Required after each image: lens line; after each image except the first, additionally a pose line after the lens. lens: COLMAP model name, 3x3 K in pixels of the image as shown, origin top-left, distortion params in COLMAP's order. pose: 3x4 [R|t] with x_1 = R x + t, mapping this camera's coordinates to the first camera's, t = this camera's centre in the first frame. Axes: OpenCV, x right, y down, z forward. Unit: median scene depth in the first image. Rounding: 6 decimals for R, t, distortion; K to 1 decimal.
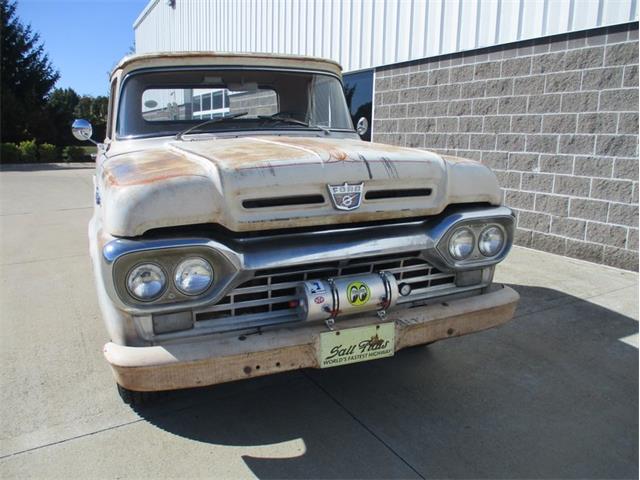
lens RADIAL K [[536.2, 0, 310.0], [0, 536.2, 246.5], [0, 0, 1]] dist [-0.063470, 0.029143]
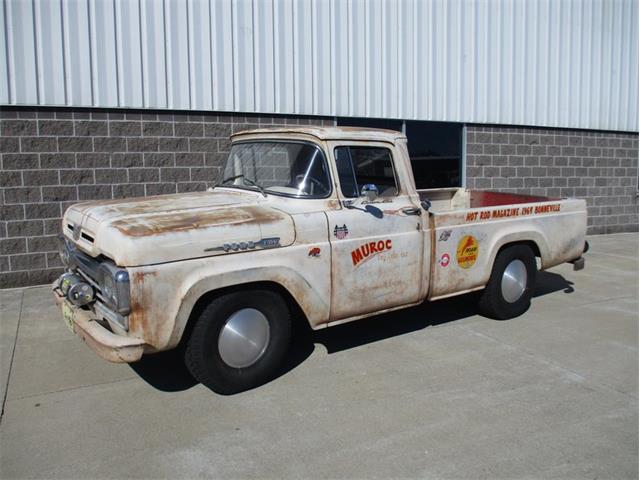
lens RADIAL K [[536.2, 0, 322.8], [0, 536.2, 247.9], [0, 0, 1]] dist [-0.063470, 0.029143]
pose [[0.029059, -0.147052, 0.988702, -0.950989], [0.215987, 0.966676, 0.137428, -0.183956], [-0.975964, 0.209553, 0.059852, 0.712648]]
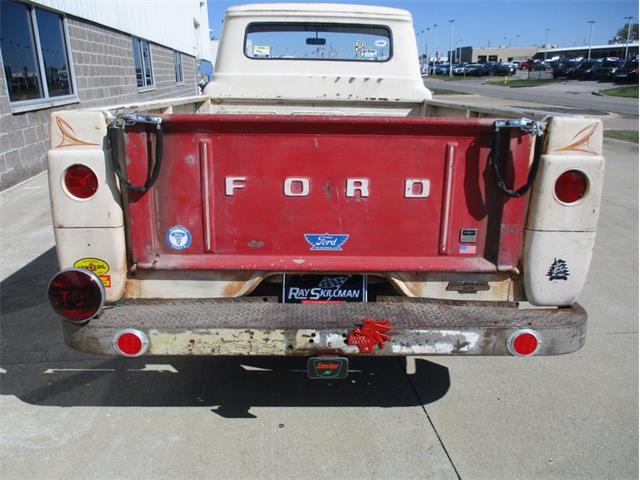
lens RADIAL K [[536.2, 0, 317.7], [0, 536.2, 245.5], [0, 0, 1]] dist [-0.063470, 0.029143]
pose [[-0.926856, -0.109944, 0.358956, -0.459544], [0.085059, 0.869790, 0.486035, -0.333040], [-0.365653, 0.481017, -0.796819, 1.557578]]
